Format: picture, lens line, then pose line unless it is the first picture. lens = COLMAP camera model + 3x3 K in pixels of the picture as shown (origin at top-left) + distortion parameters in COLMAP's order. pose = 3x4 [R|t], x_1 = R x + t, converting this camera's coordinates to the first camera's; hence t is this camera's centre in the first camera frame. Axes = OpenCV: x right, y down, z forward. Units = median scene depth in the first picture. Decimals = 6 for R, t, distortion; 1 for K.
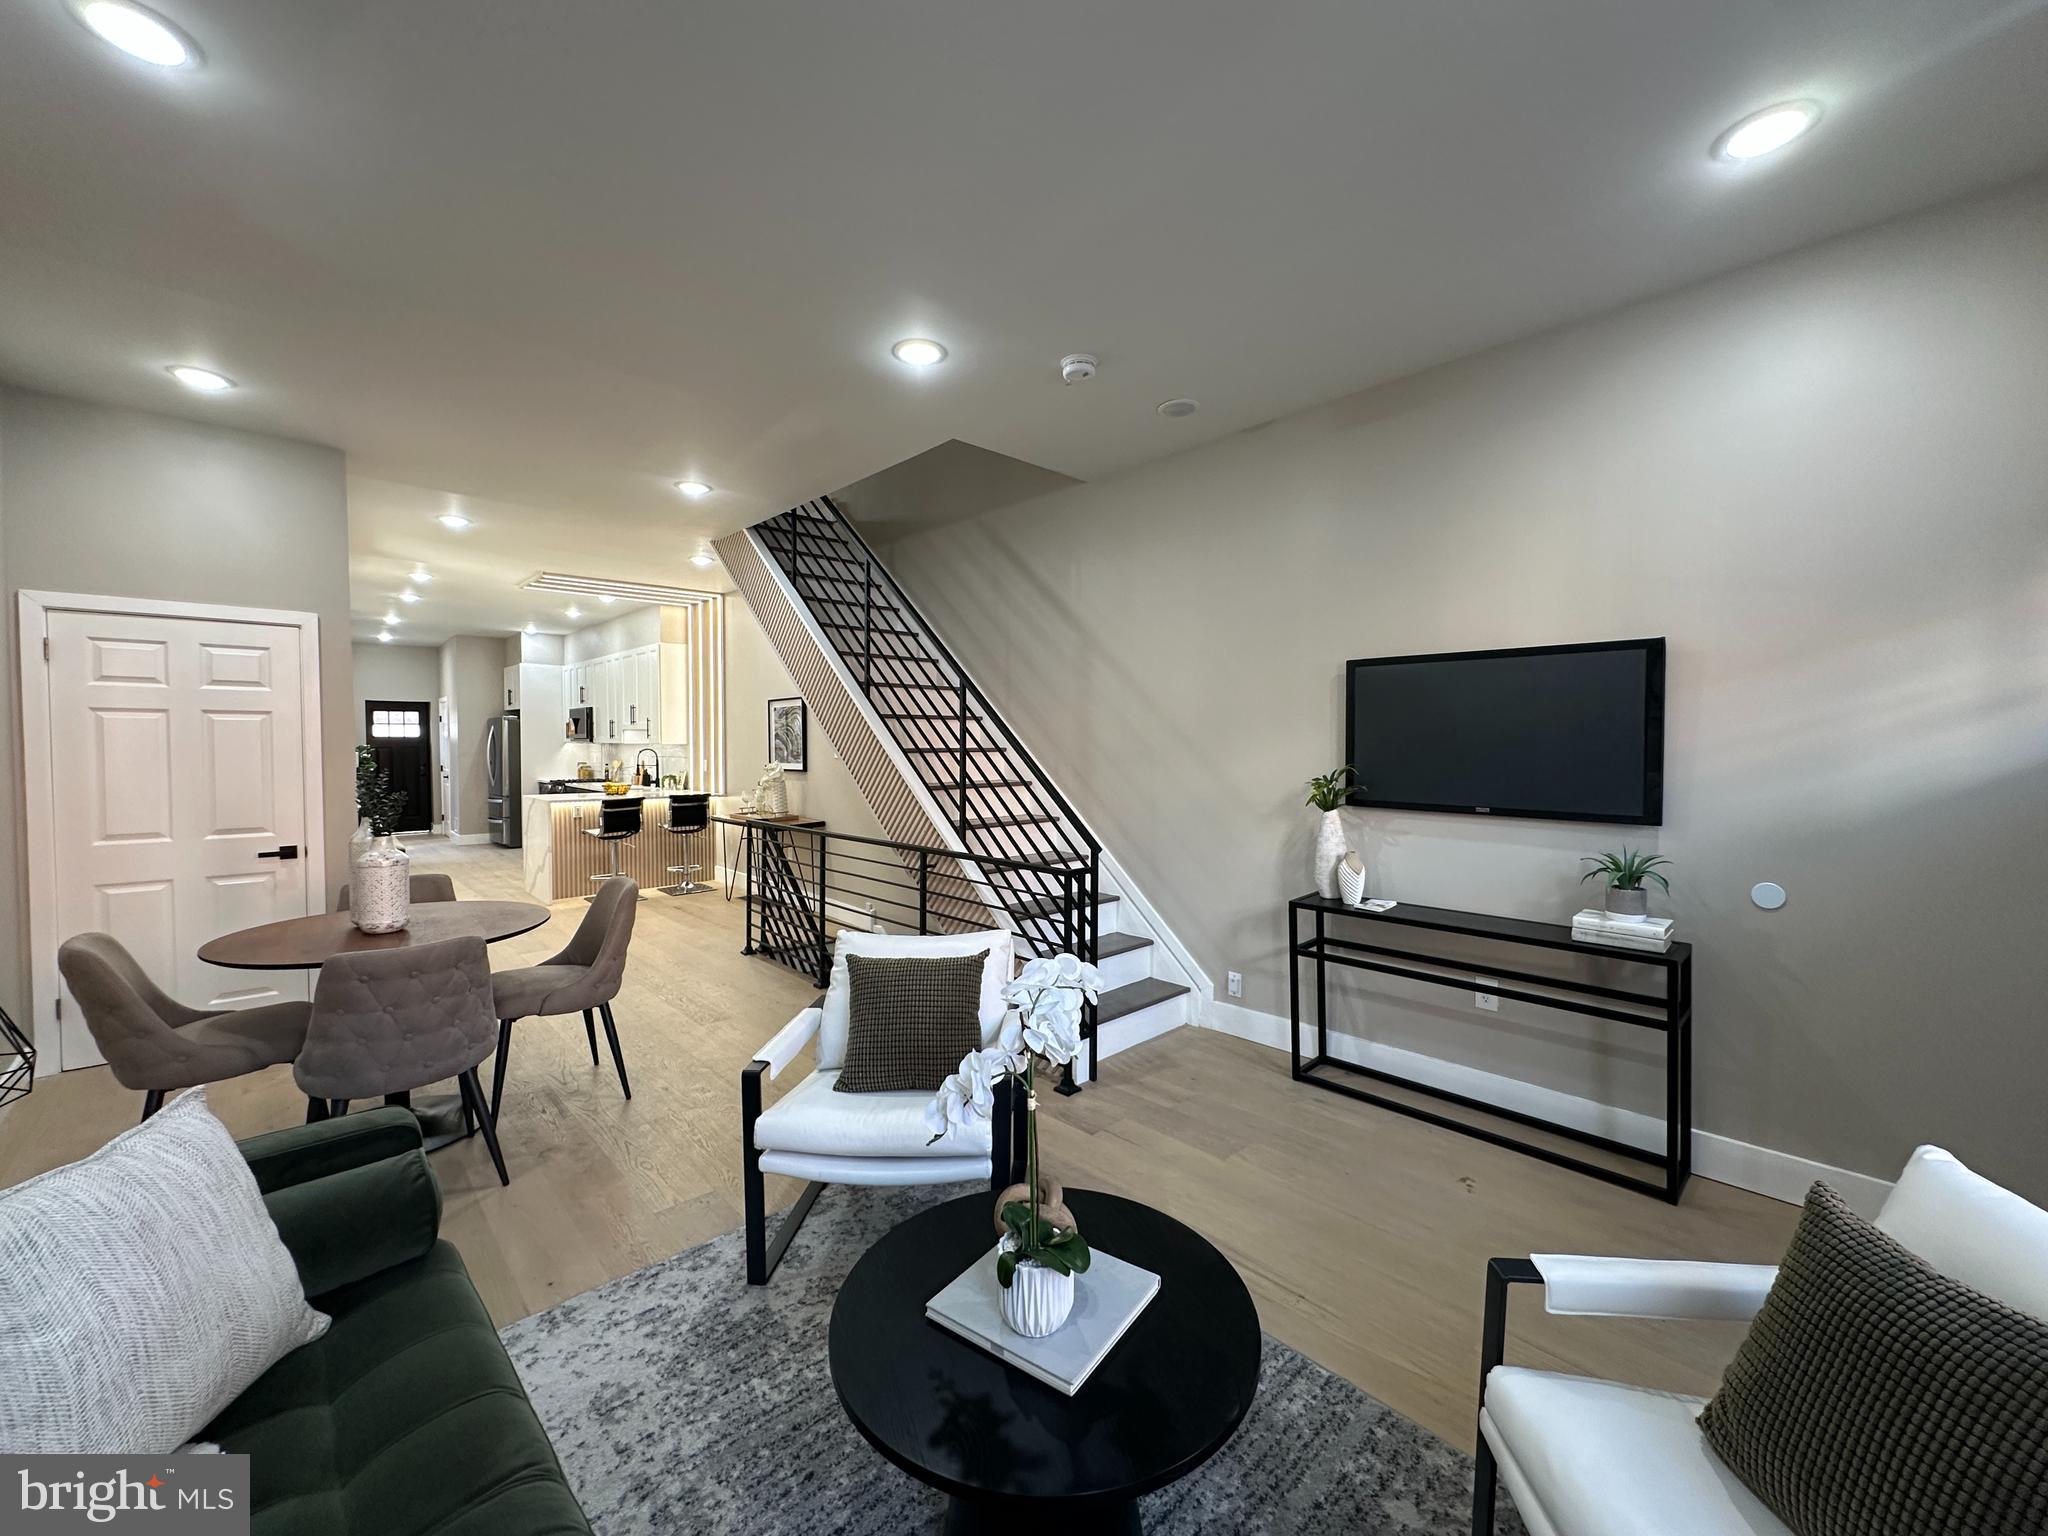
lens RADIAL K [[817.3, 0, 1024.0], [0, 817.3, 768.0], [0, 0, 1]] dist [0.000165, 0.000455]
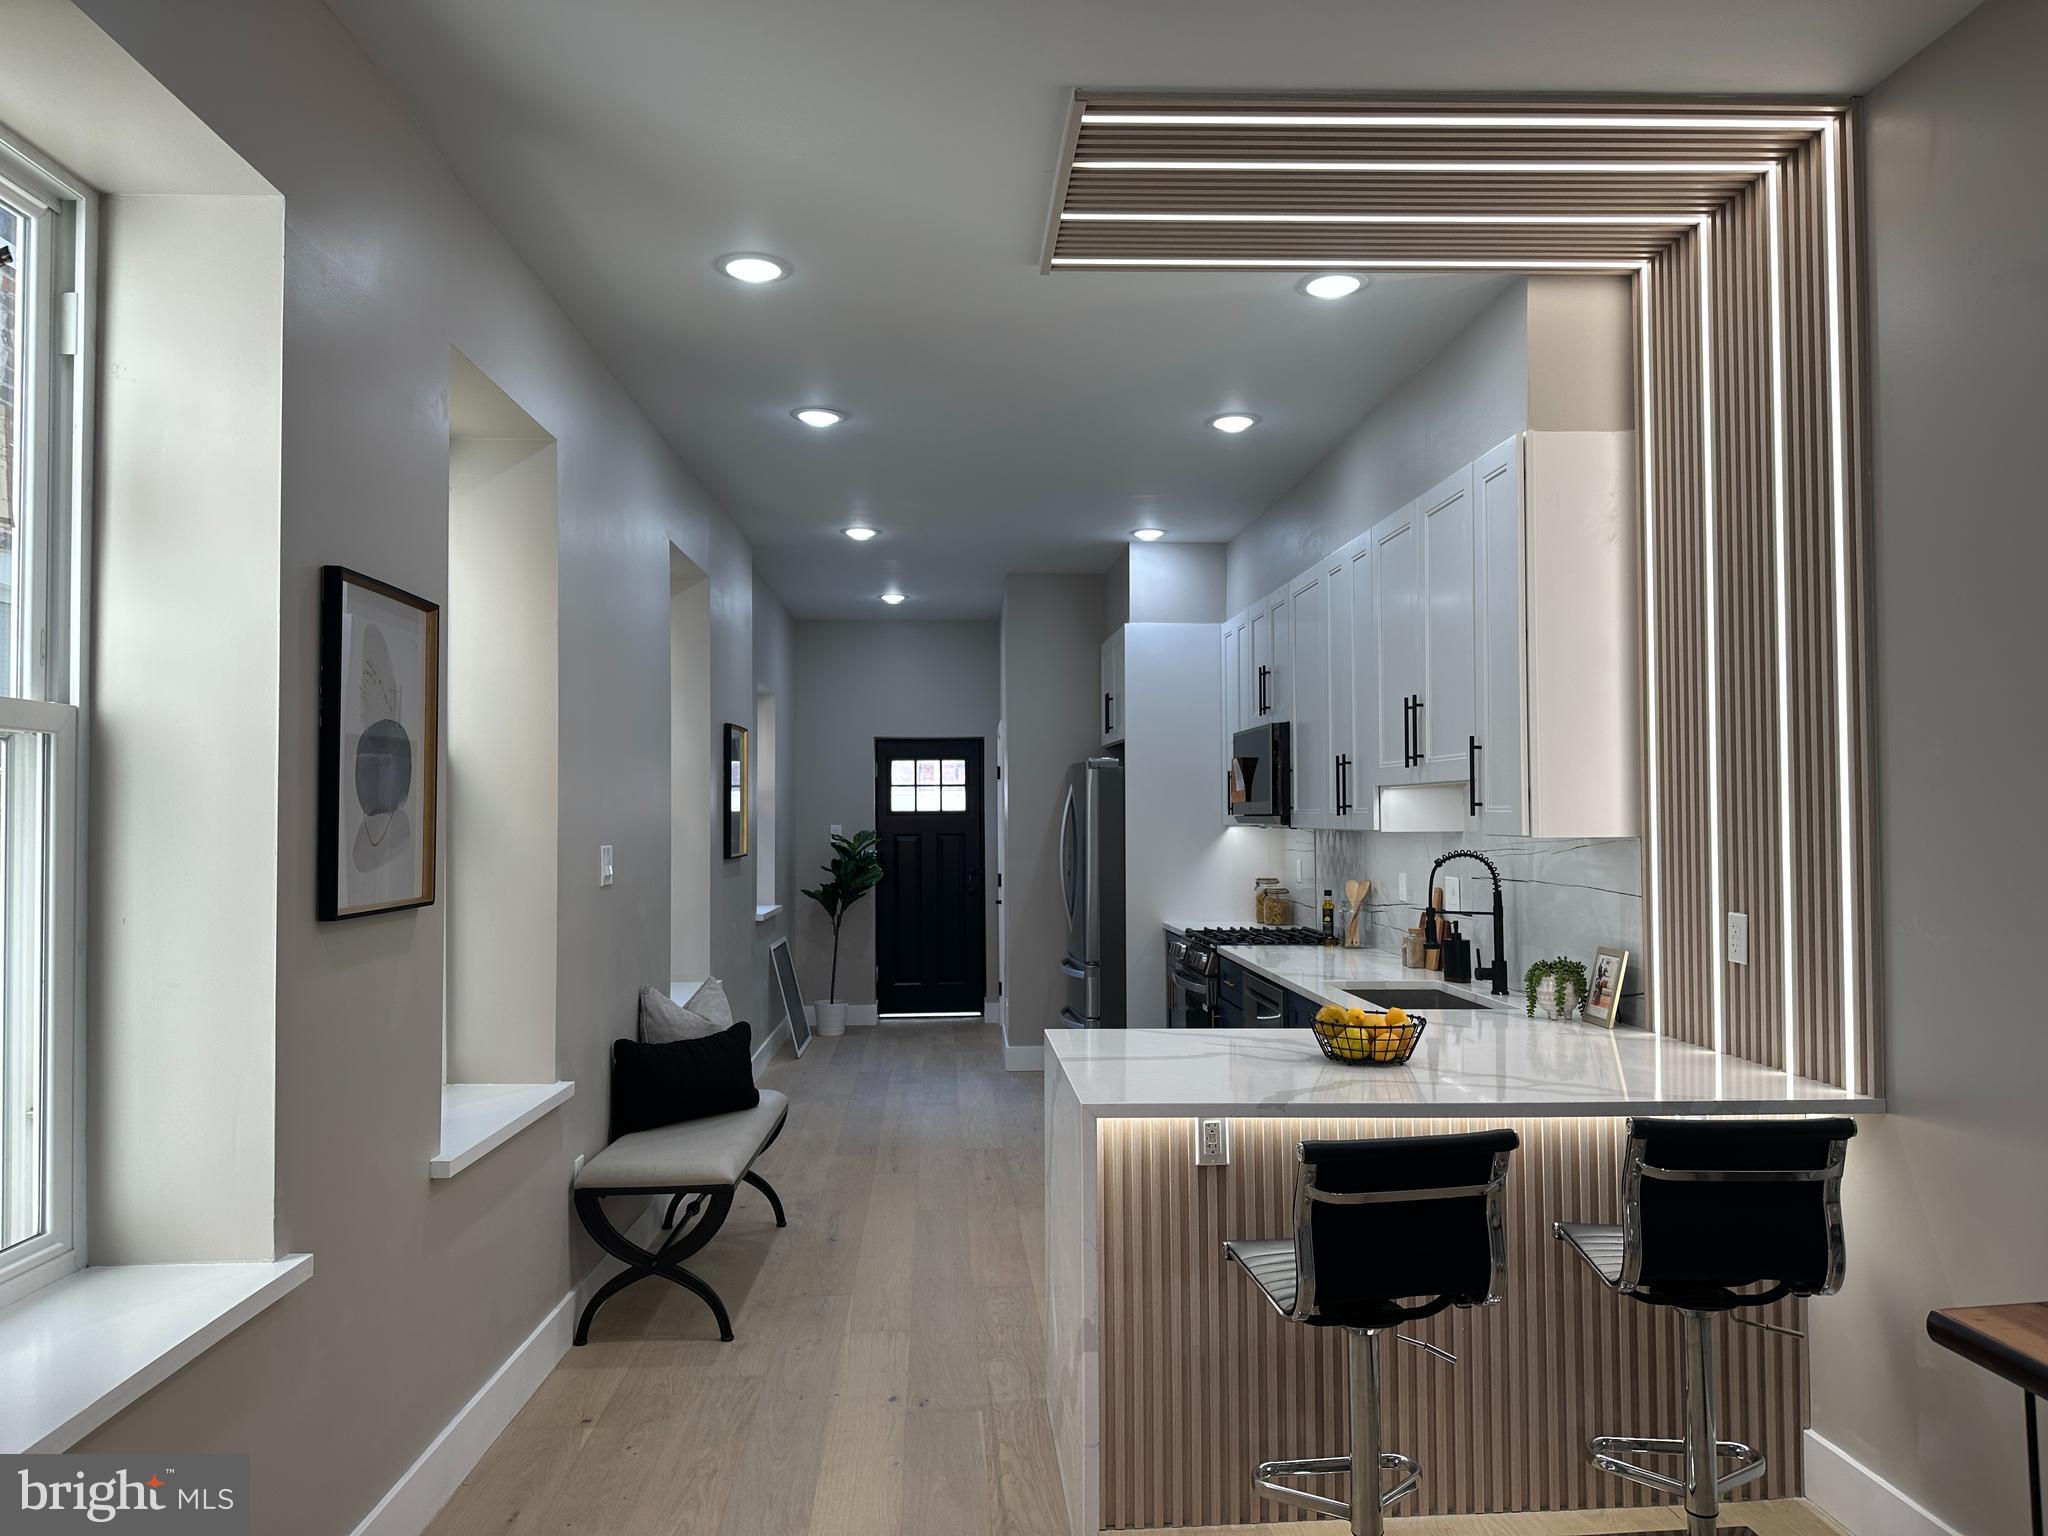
lens RADIAL K [[1418.4, 0, 1029.6], [0, 1418.4, 773.9], [0, 0, 1]] dist [0.157900, -0.323840]
pose [[0.778530, -0.023722, -0.627159, -0.361008], [-0.013388, 0.998430, -0.054385, -0.029145], [0.627464, 0.050737, 0.776991, 0.708171]]
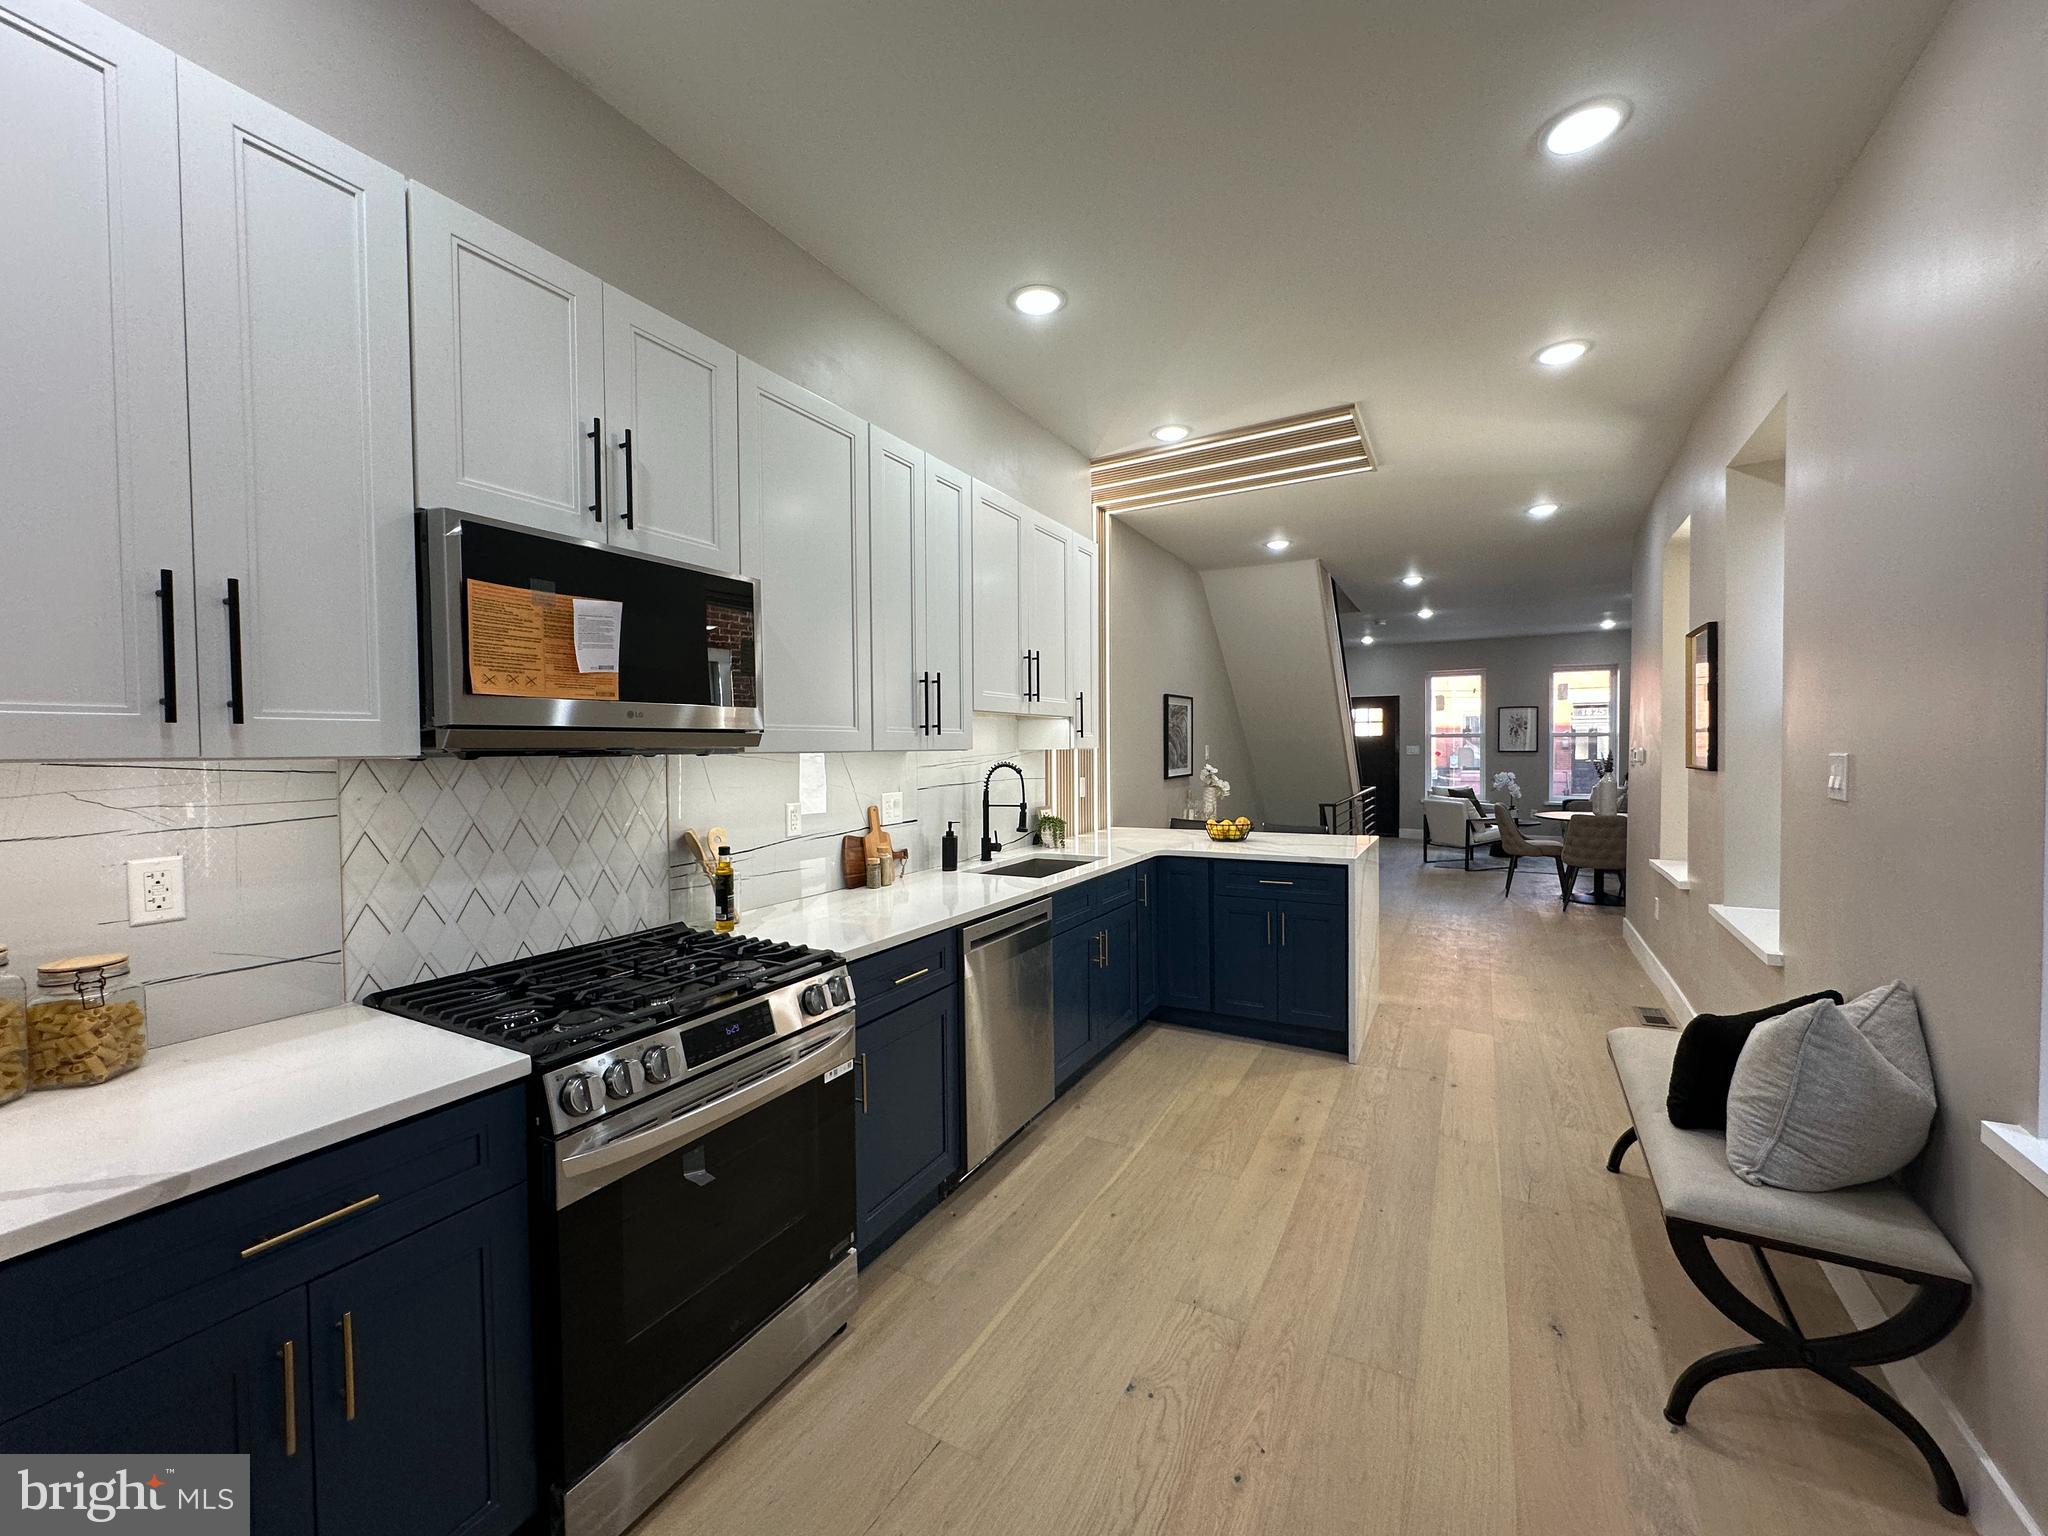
lens RADIAL K [[817.3, 0, 1024.0], [0, 817.3, 768.0], [0, 0, 1]] dist [0.000165, 0.000455]
pose [[-0.313733, -0.022519, 0.949244, -1.124376], [0.039017, 0.998569, 0.036585, -0.047595], [-0.948709, 0.048515, -0.312405, 1.495107]]
